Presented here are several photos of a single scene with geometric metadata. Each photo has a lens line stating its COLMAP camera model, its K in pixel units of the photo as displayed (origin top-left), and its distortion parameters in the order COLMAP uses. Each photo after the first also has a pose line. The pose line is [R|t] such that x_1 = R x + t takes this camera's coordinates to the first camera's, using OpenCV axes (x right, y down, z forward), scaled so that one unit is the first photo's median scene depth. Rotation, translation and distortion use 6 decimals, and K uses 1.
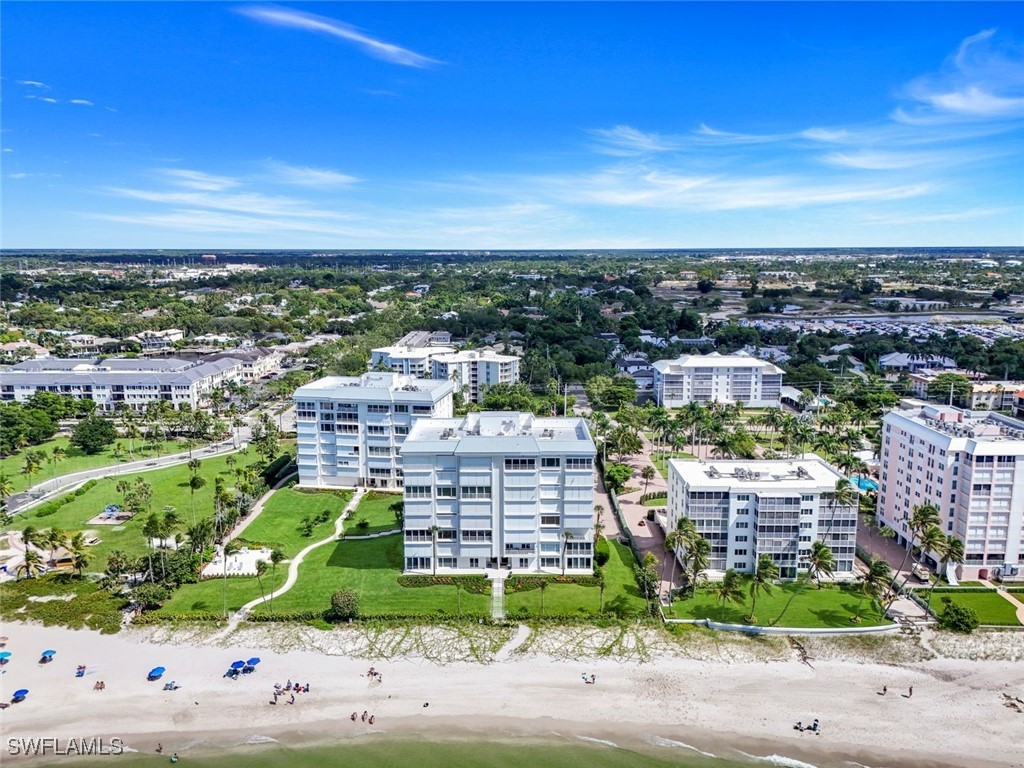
lens RADIAL K [[774.2, 0, 512.8], [0, 774.2, 382.4], [0, 0, 1]] dist [0.048989, 0.000000]
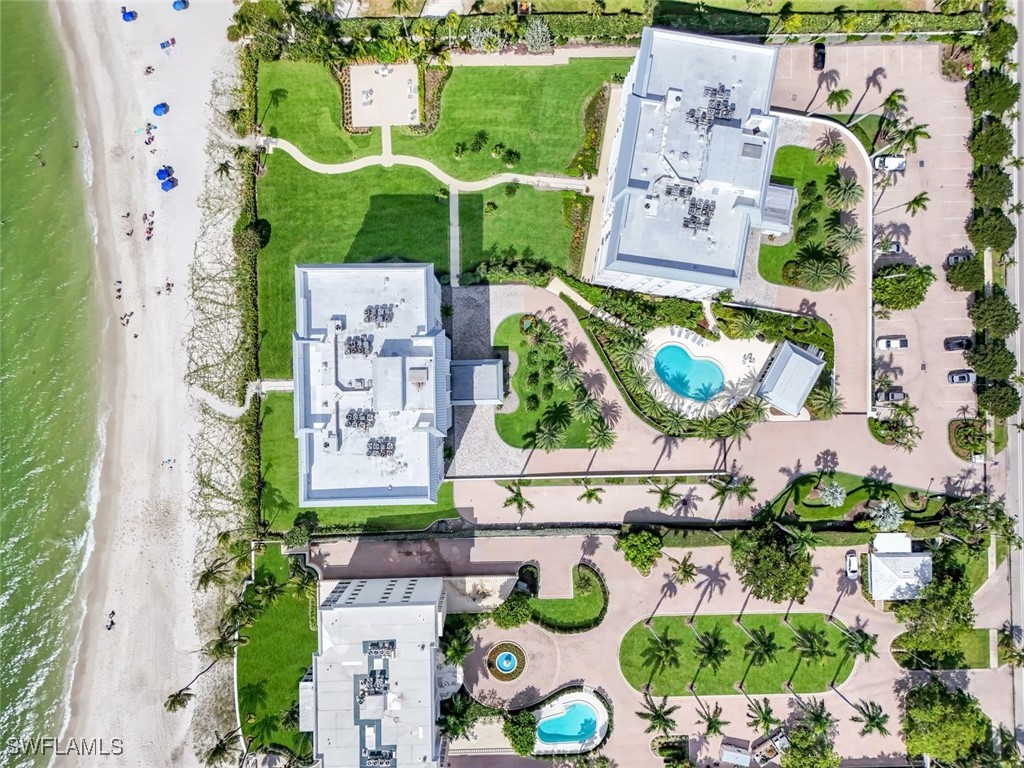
lens RADIAL K [[774.2, 0, 506.2], [0, 774.2, 378.9], [0, 0, 1]] dist [0.048989, 0.000000]
pose [[0.022204, 0.999751, 0.002315, -0.022787], [-0.180187, 0.001724, 0.983631, -0.745382], [0.983382, -0.022258, 0.180180, 1.051157]]
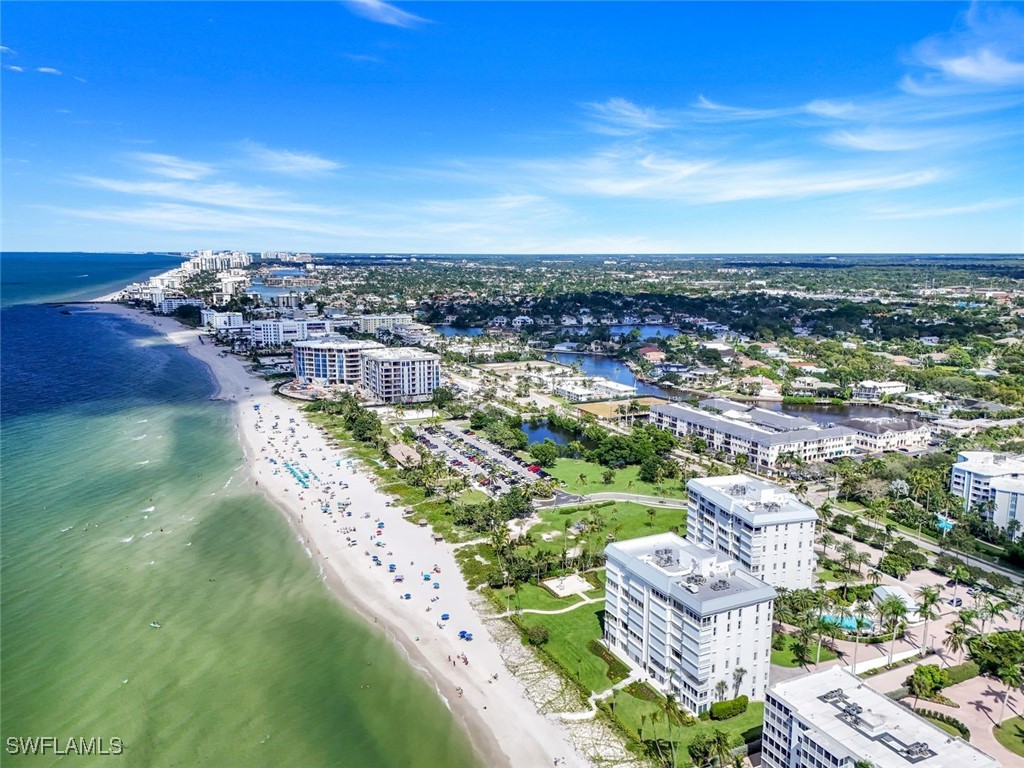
lens RADIAL K [[774.2, 0, 512.2], [0, 774.2, 386.0], [0, 0, 1]] dist [0.048989, 0.000000]
pose [[0.440453, 0.164571, -0.882563, 0.911044], [-0.160359, 0.981668, 0.103022, -0.299243], [0.883338, 0.096150, 0.458769, 0.207727]]
